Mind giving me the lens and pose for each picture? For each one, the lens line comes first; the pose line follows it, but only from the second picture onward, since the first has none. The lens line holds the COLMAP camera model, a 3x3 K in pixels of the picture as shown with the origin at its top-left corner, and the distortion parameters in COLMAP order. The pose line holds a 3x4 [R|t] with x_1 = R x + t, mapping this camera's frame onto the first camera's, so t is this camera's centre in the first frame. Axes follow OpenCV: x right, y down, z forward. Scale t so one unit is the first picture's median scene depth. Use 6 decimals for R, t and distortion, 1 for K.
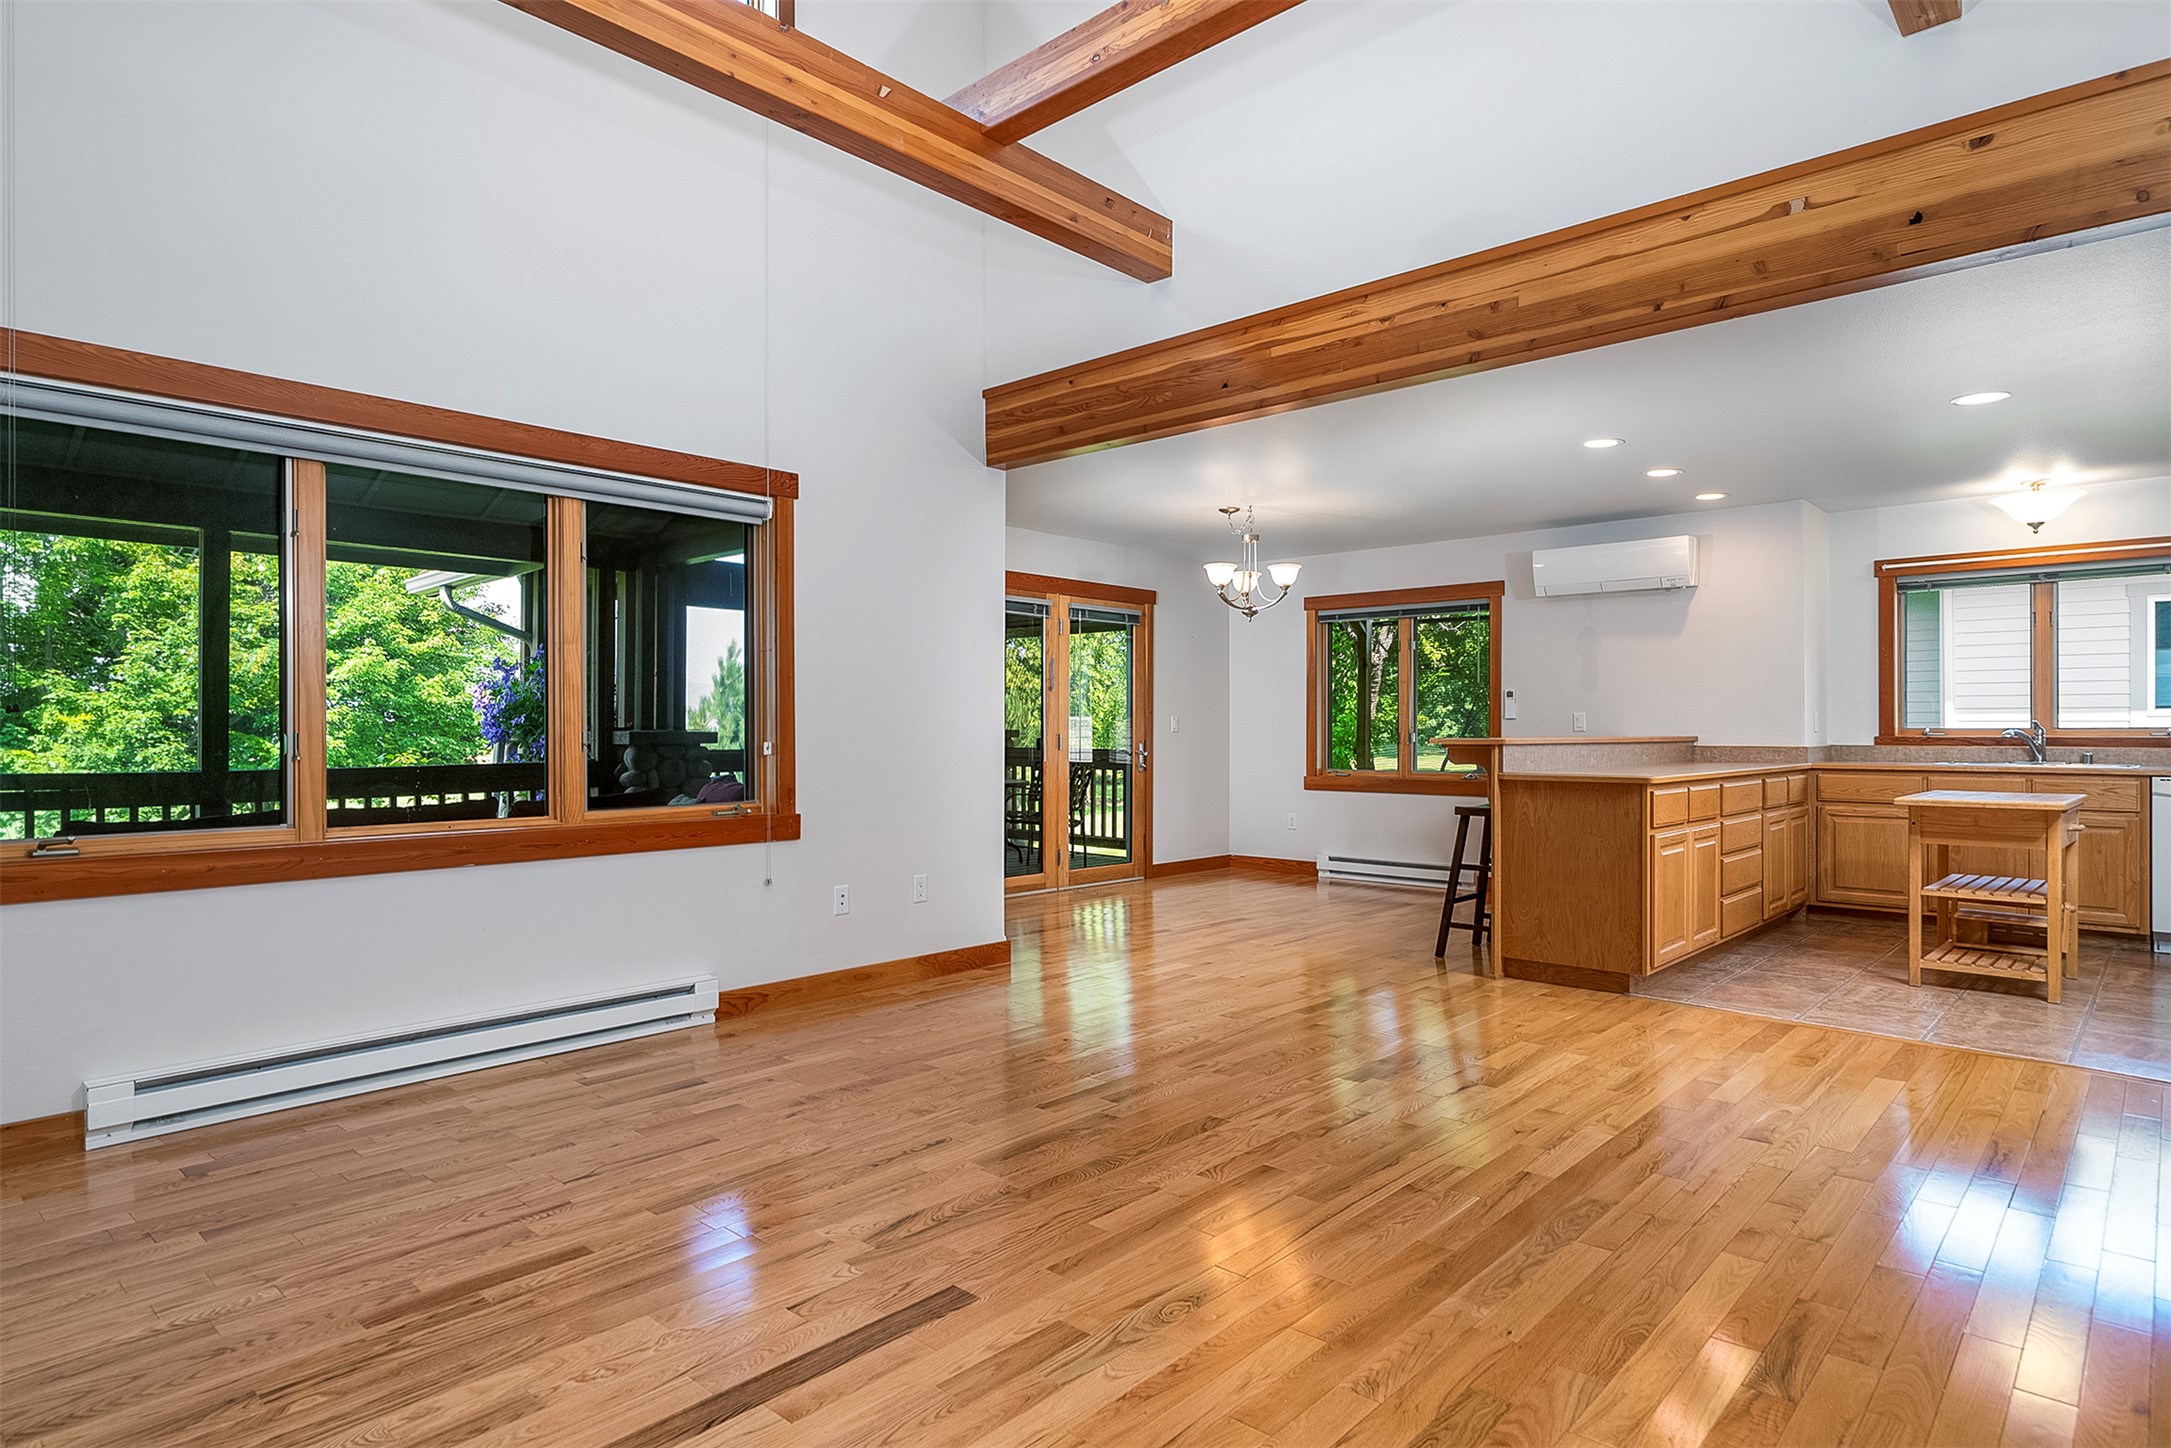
lens RADIAL K [[1188.0, 0, 1074.6], [0, 1188.0, 728.7], [0, 0, 1]] dist [0.002088, 0.002040]
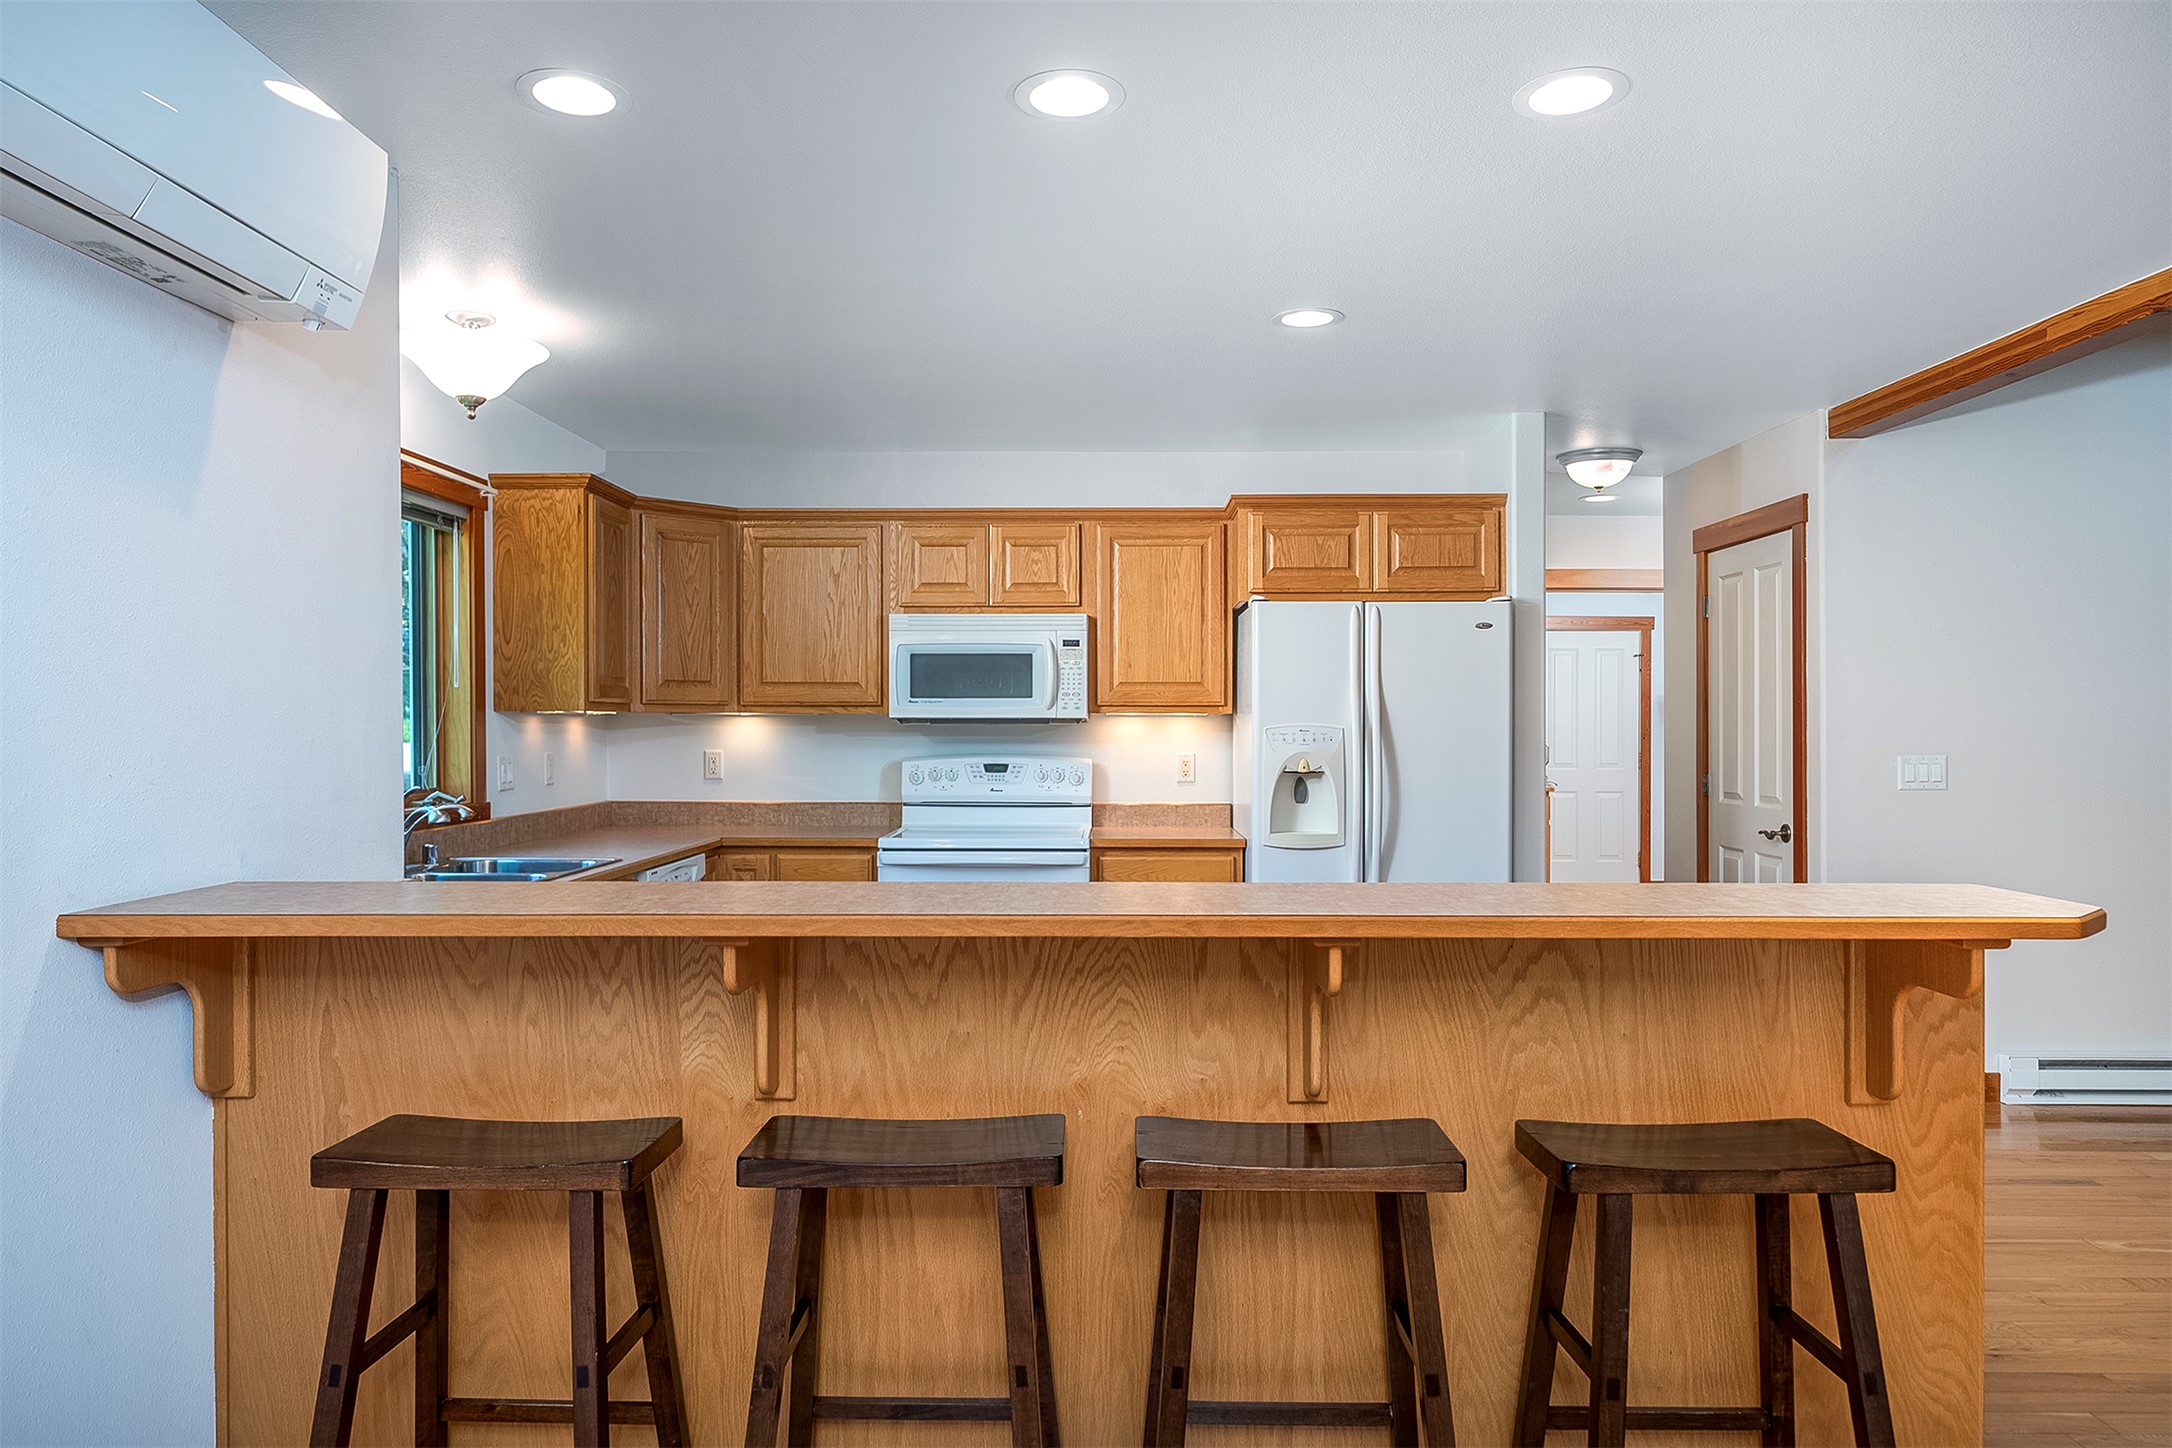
lens RADIAL K [[1428.4, 0, 1086.0], [0, 1428.4, 724.0], [0, 0, 1]] dist [-0.004373, -0.001815]
pose [[-0.672667, -0.001012, 0.739945, 0.172064], [-0.002290, 0.999997, -0.000715, -0.032589], [-0.739942, -0.002175, -0.672667, 1.185517]]
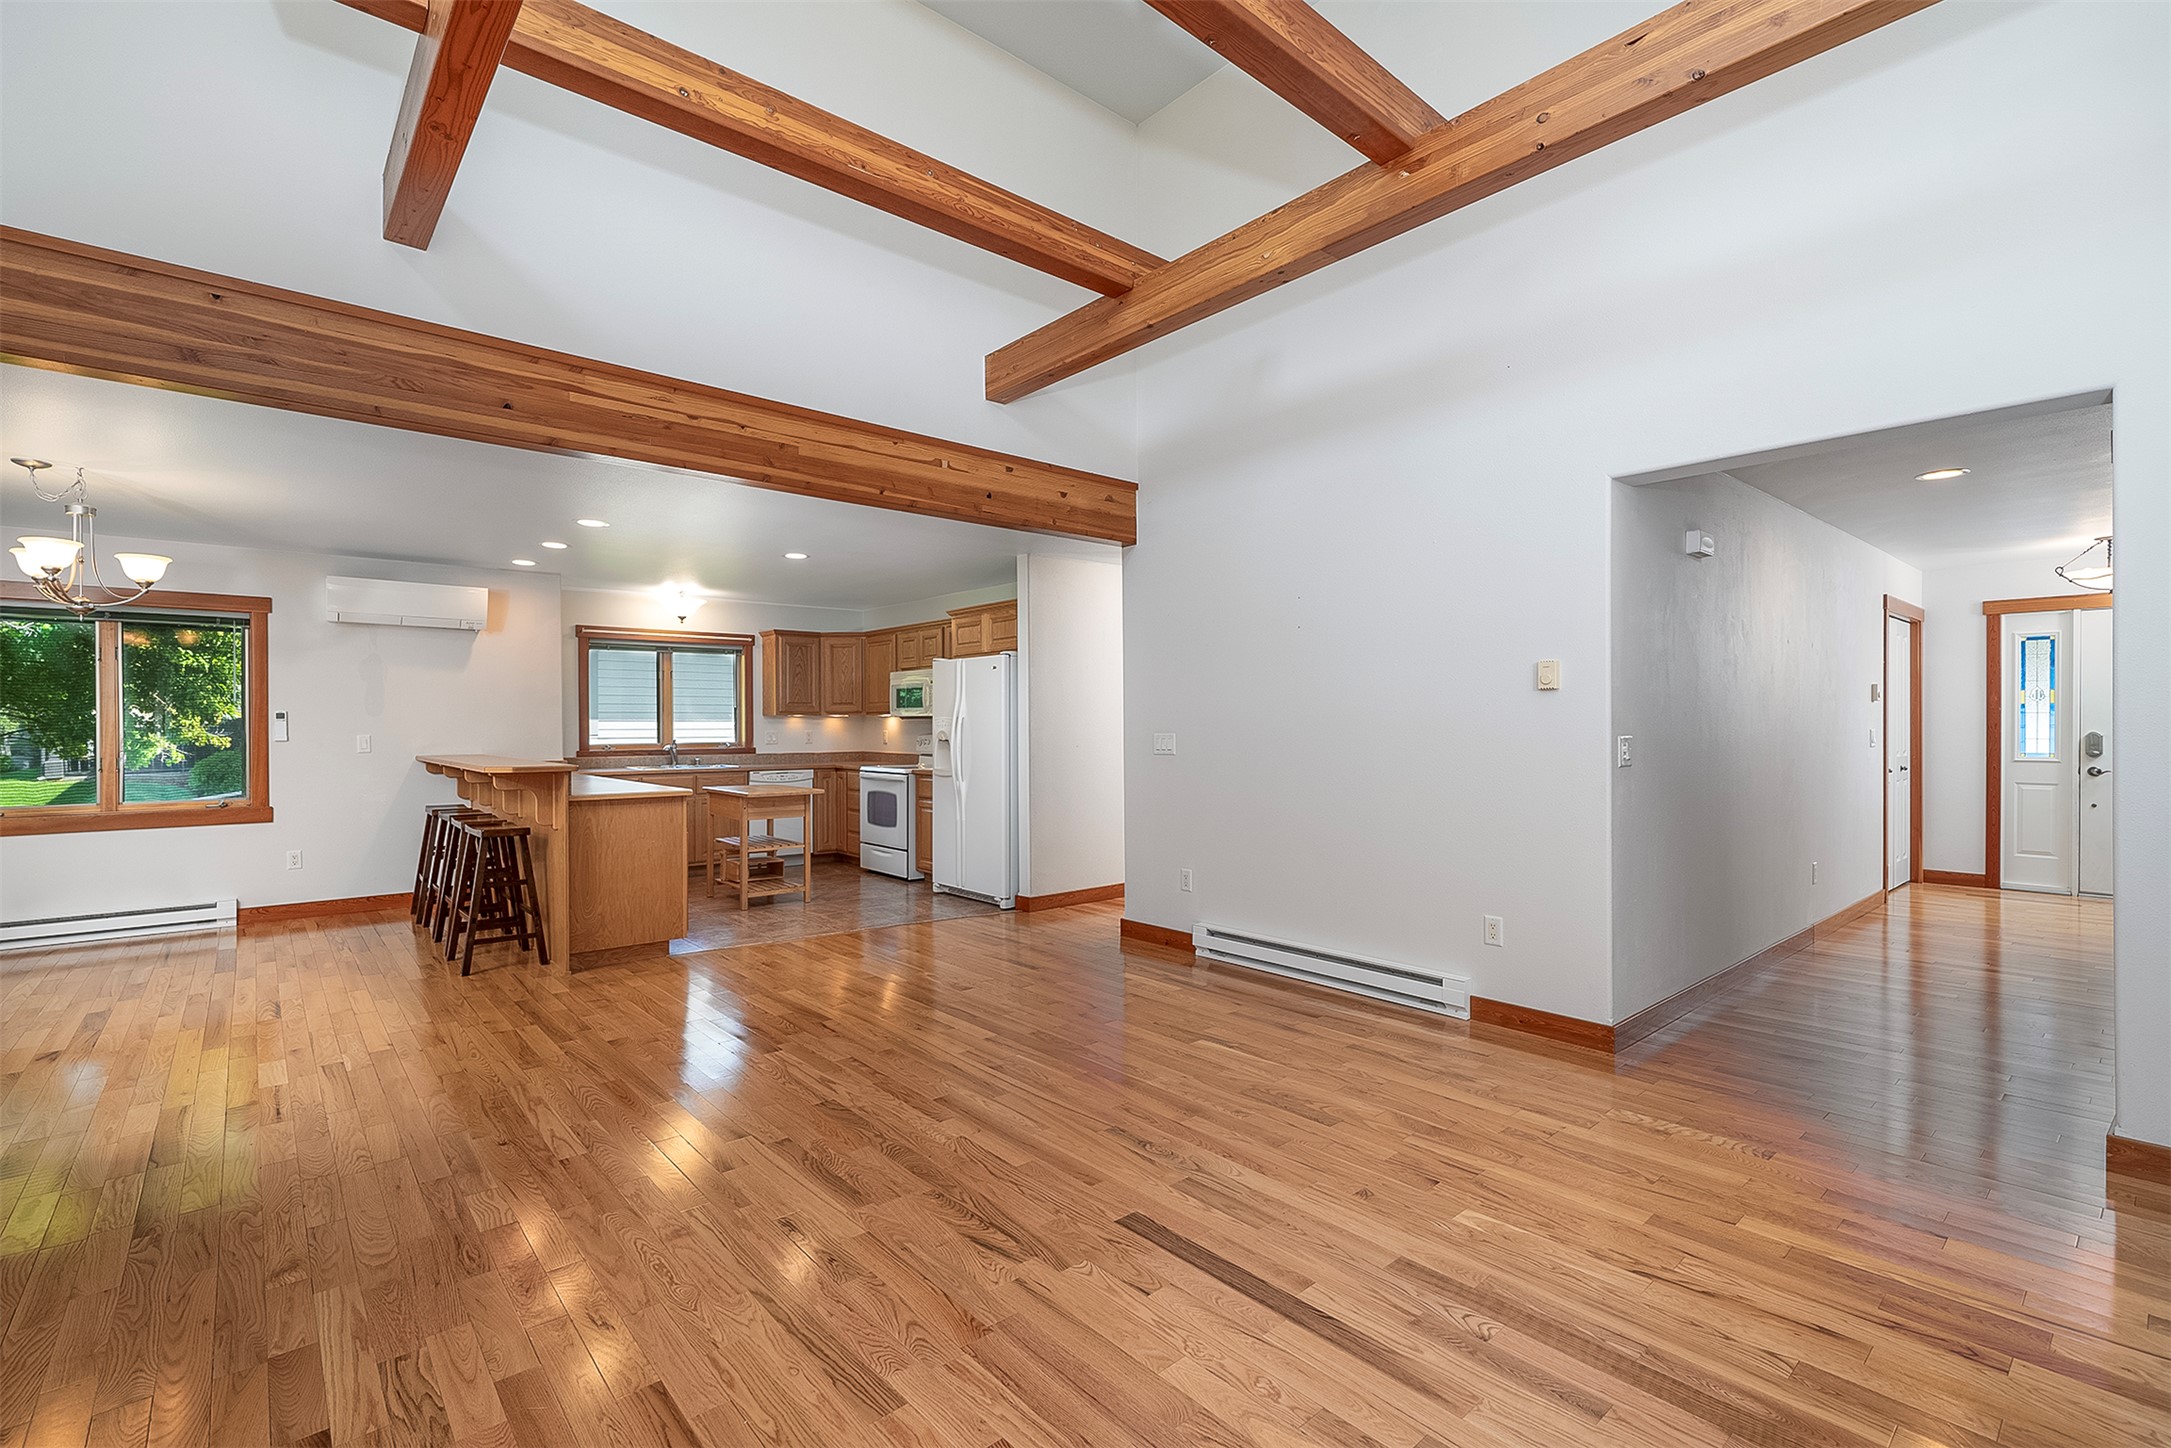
lens RADIAL K [[963.0, 0, 1043.9], [0, 963.0, 729.9], [0, 0, 1]] dist [-0.001594, -0.000328]
pose [[0.129452, -0.004307, 0.991576, -0.409063], [0.001751, 0.999990, 0.004115, -0.023664], [-0.991584, 0.001203, 0.129458, 0.338112]]
